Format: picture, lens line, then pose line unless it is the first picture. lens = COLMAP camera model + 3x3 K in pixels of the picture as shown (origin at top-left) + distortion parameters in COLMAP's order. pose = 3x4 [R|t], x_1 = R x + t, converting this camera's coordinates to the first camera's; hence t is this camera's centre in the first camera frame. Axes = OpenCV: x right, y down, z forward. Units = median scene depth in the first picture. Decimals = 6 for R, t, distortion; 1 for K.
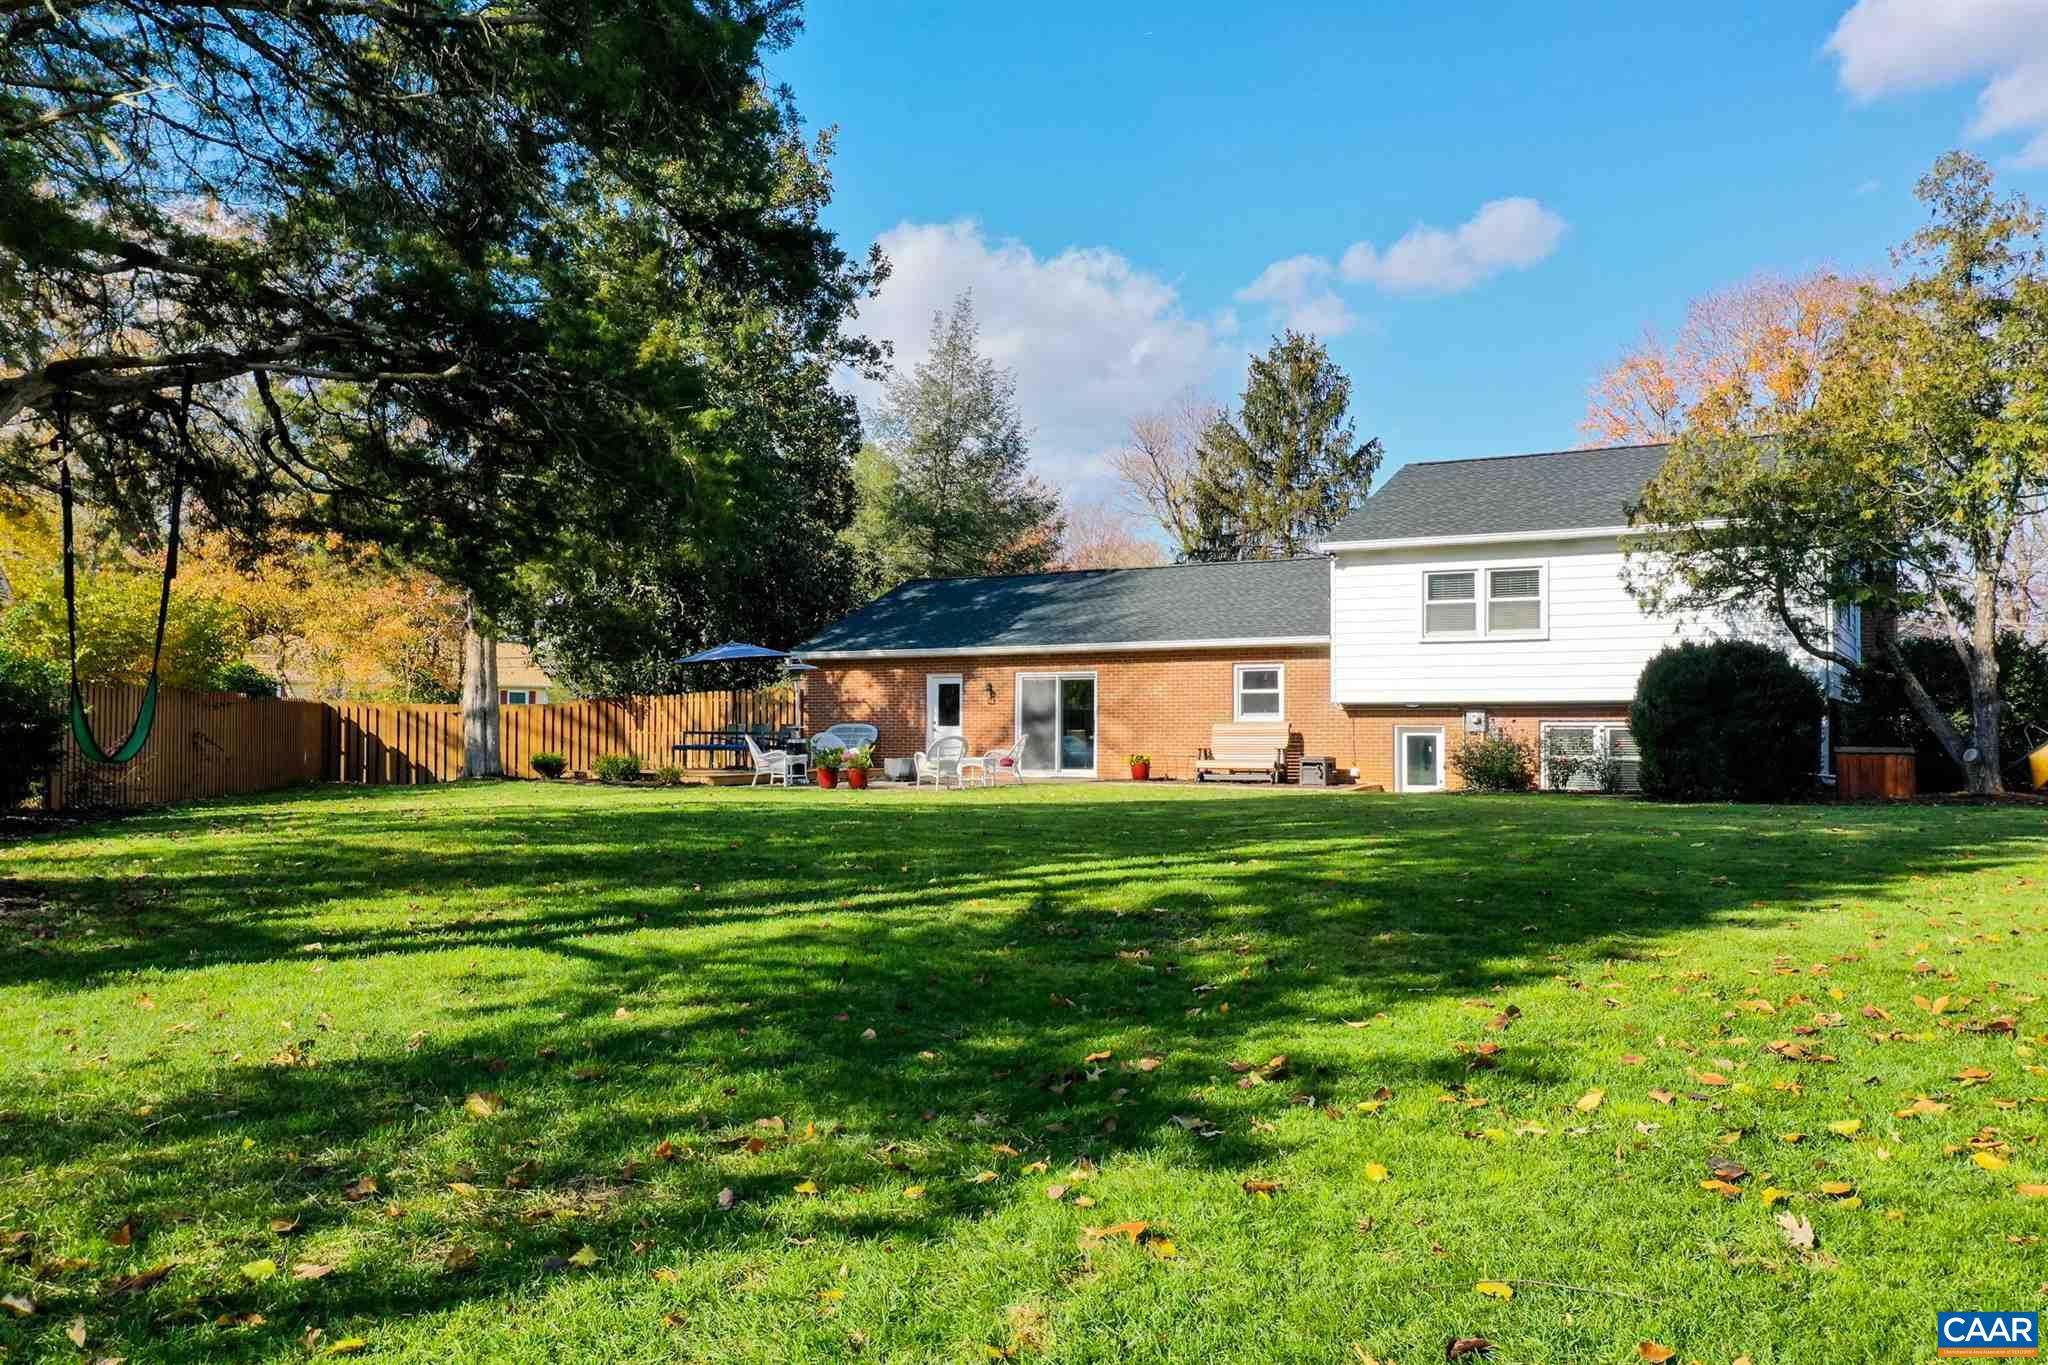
lens RADIAL K [[1632.1, 0, 1024.0], [0, 1632.1, 682.5], [0, 0, 1]] dist [0.023766, 0.002095]
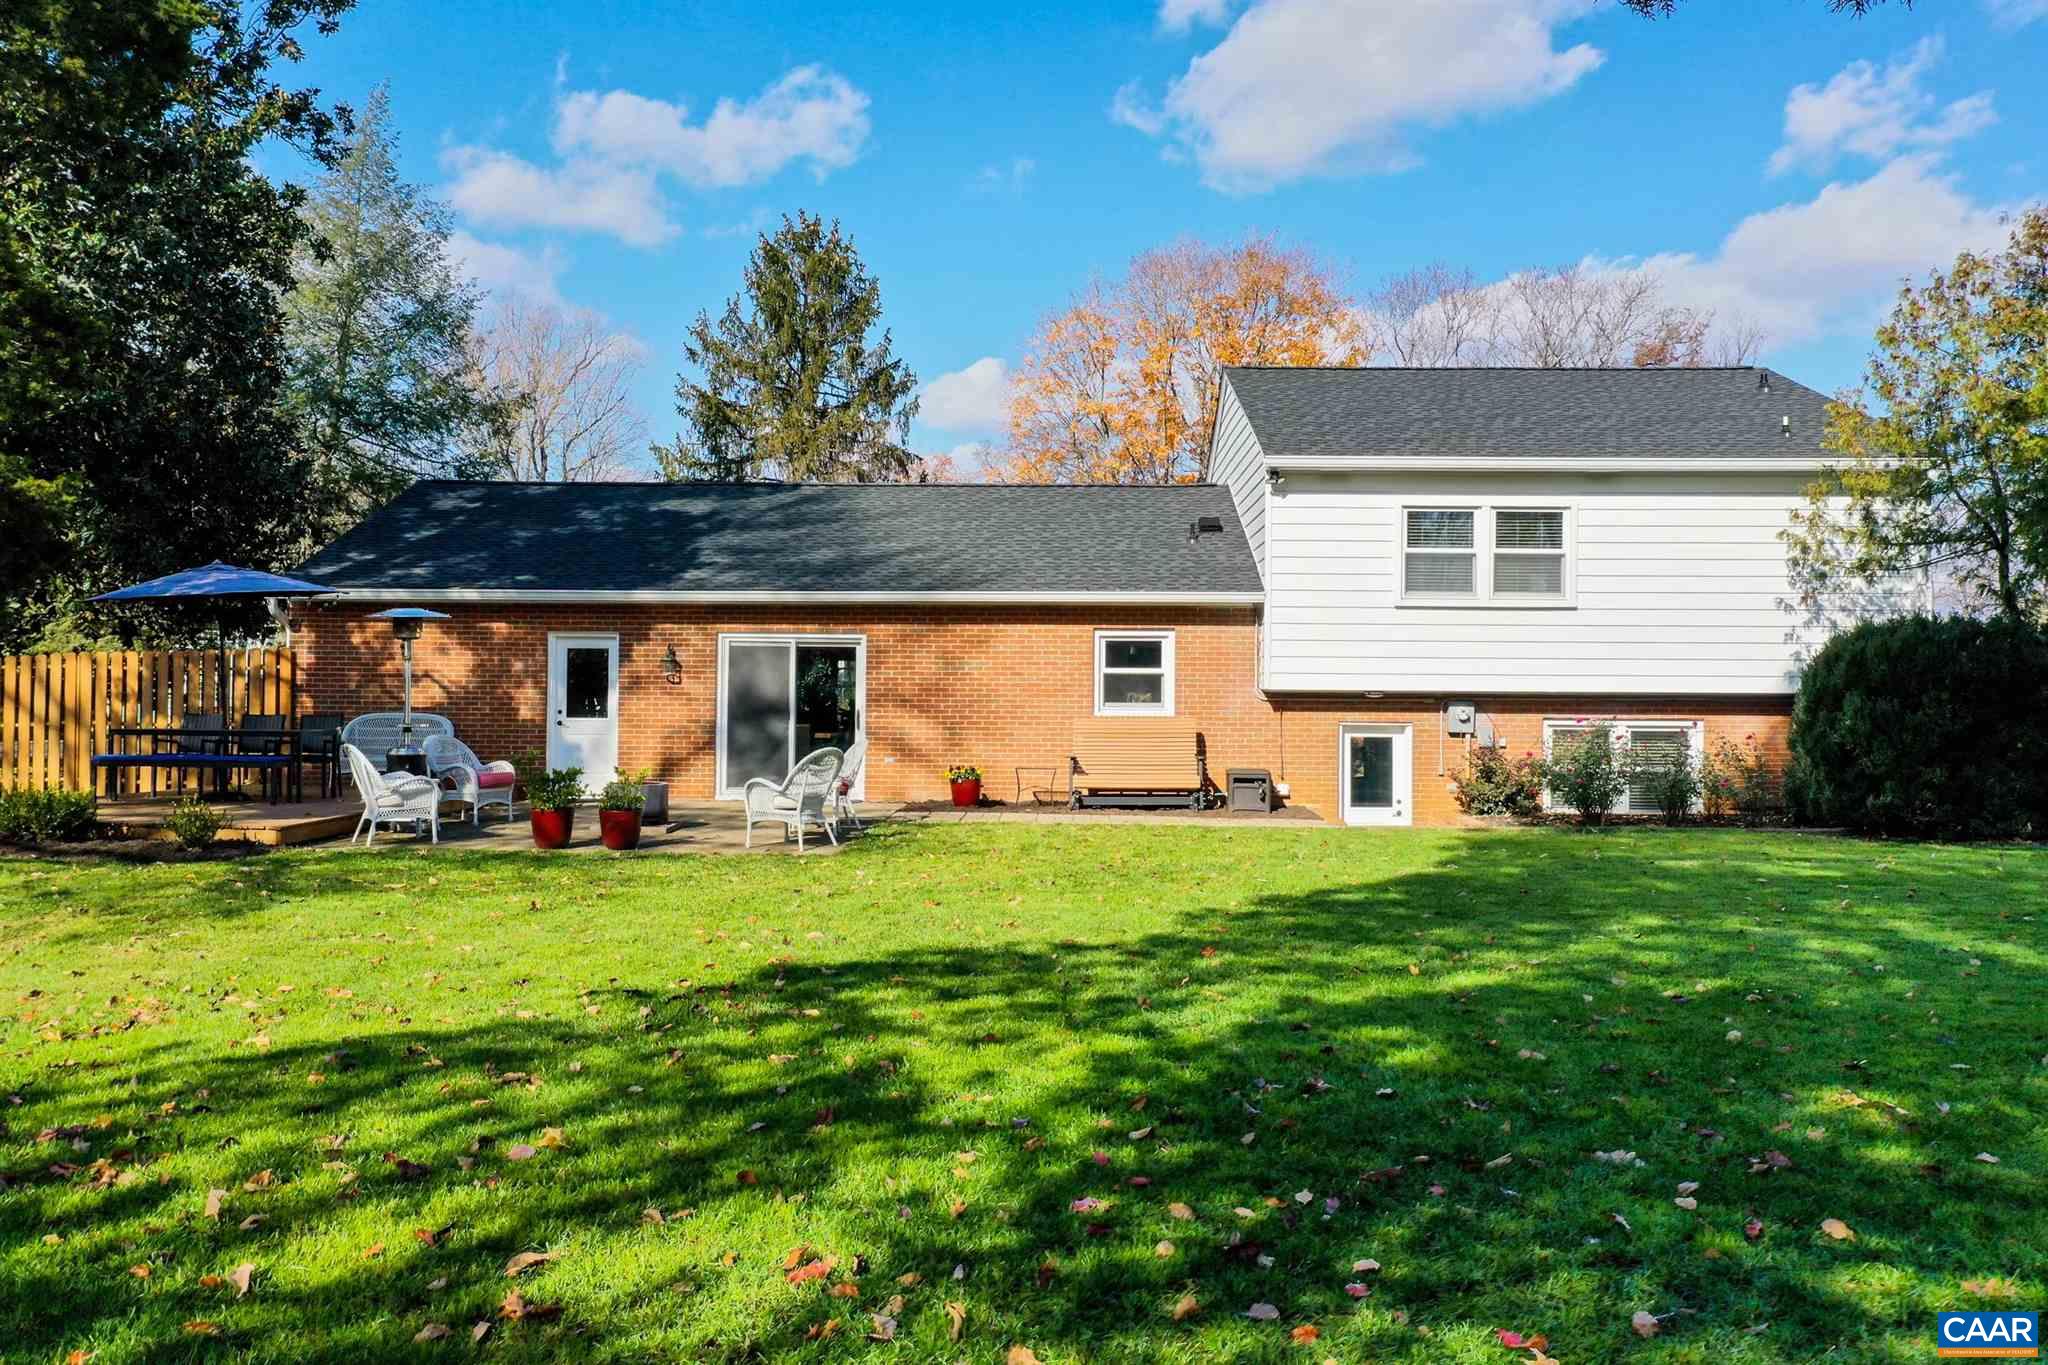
lens RADIAL K [[1632.1, 0, 1024.0], [0, 1632.1, 682.5], [0, 0, 1]] dist [0.023766, 0.002095]
pose [[0.878589, 0.010618, 0.477461, -0.208489], [-0.020820, 0.999654, 0.016080, 0.000221], [-0.477125, -0.024068, 0.878506, 0.405382]]
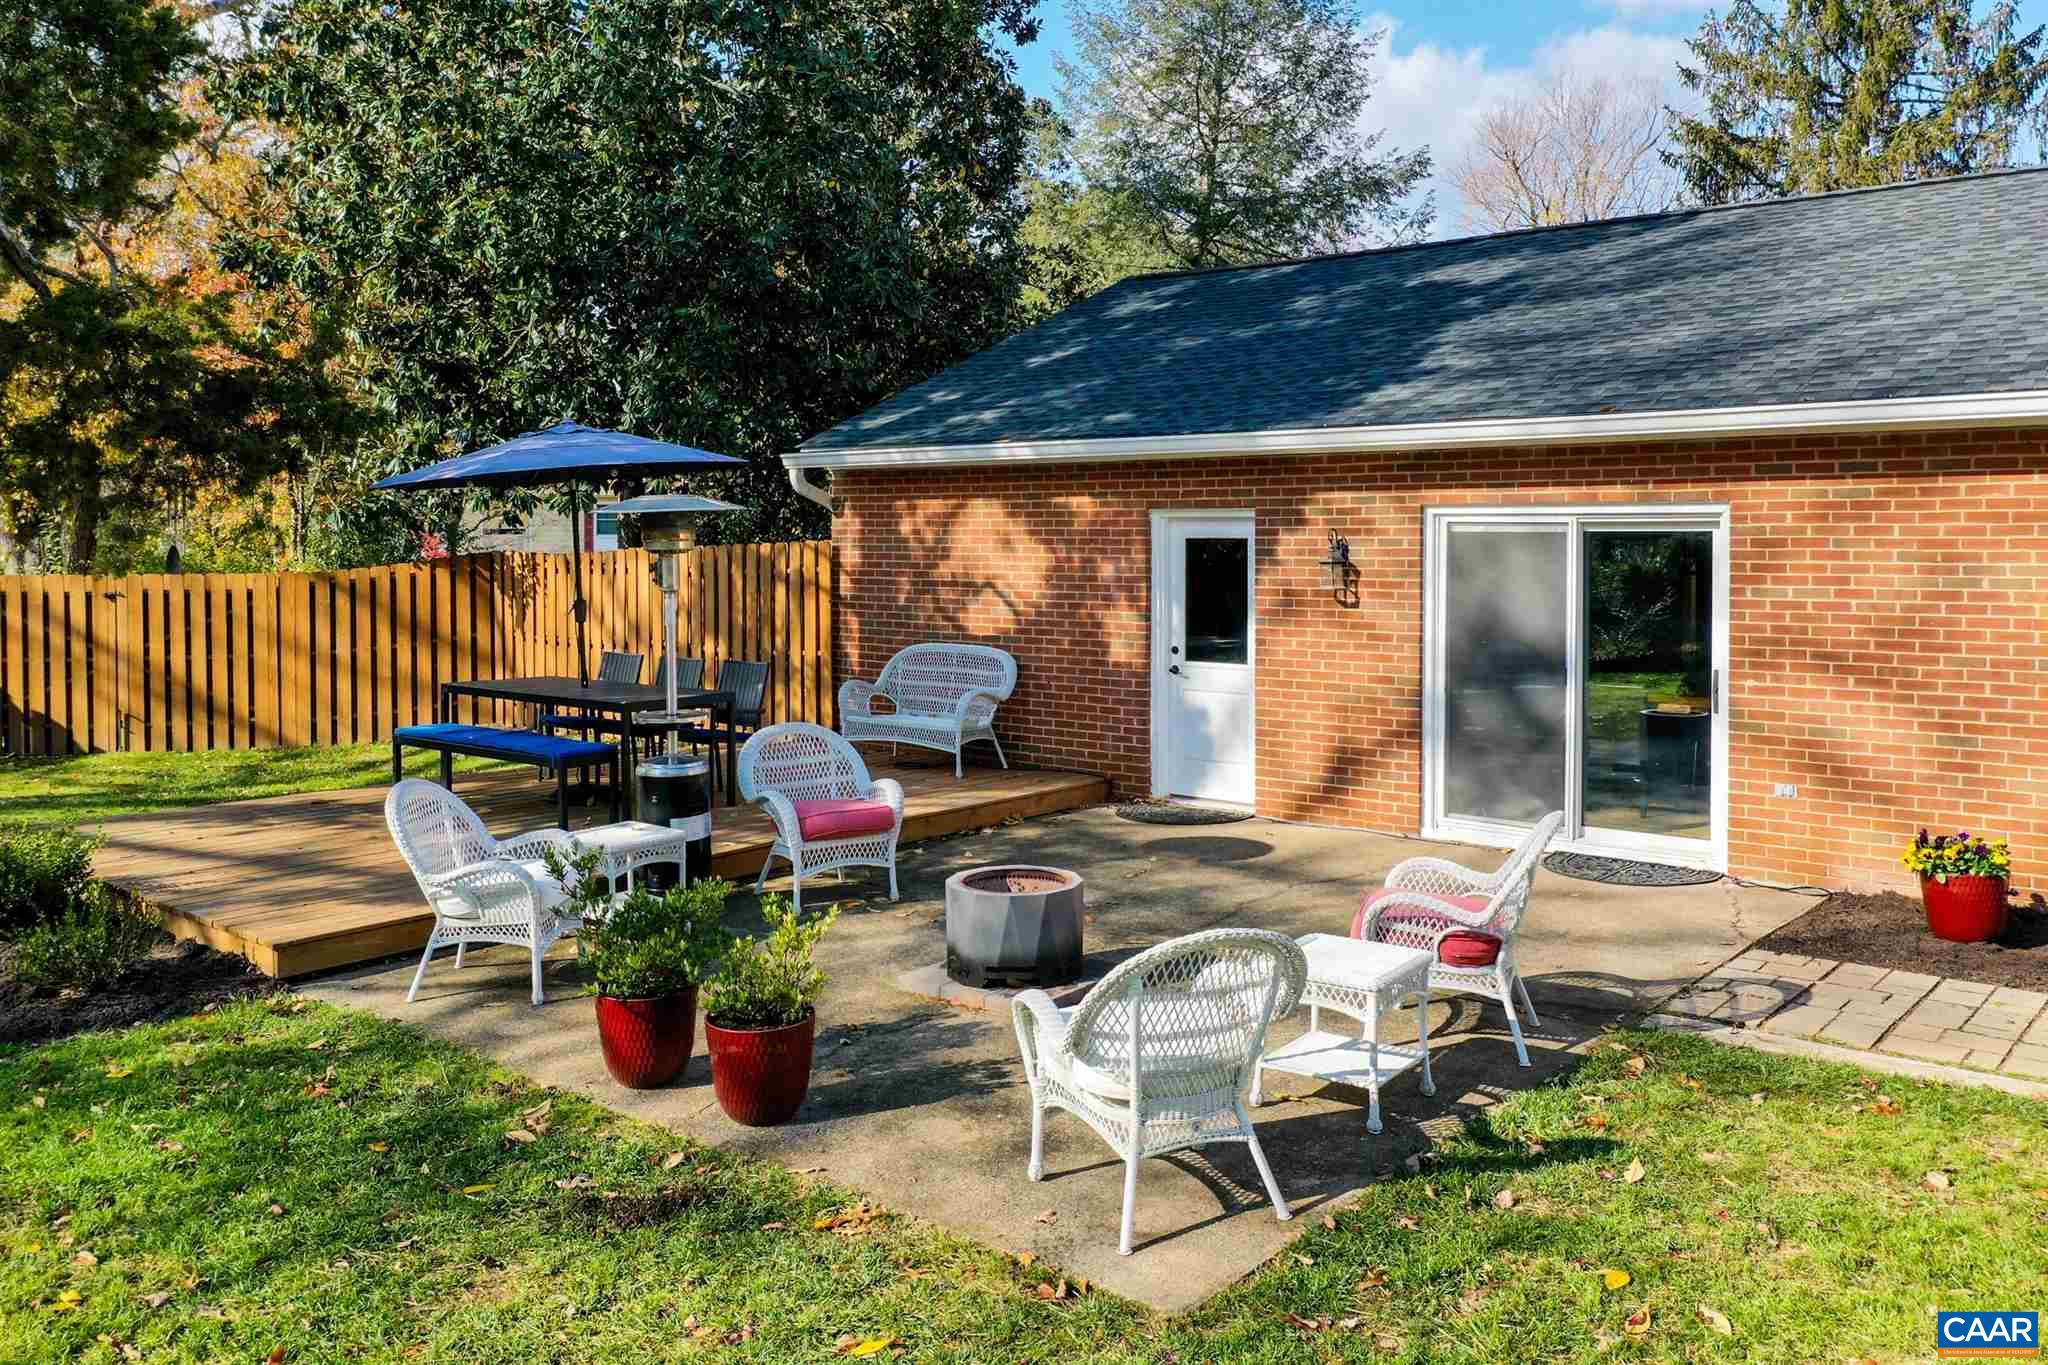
lens RADIAL K [[1673.0, 0, 1028.3], [0, 1673.0, 559.5], [0, 0, 1]] dist [0.019241, -0.002495]
pose [[0.986457, -0.000509, -0.164019, -0.029244], [0.008277, 0.998875, 0.046685, -0.012373], [0.163811, -0.047410, 0.985352, 0.688745]]
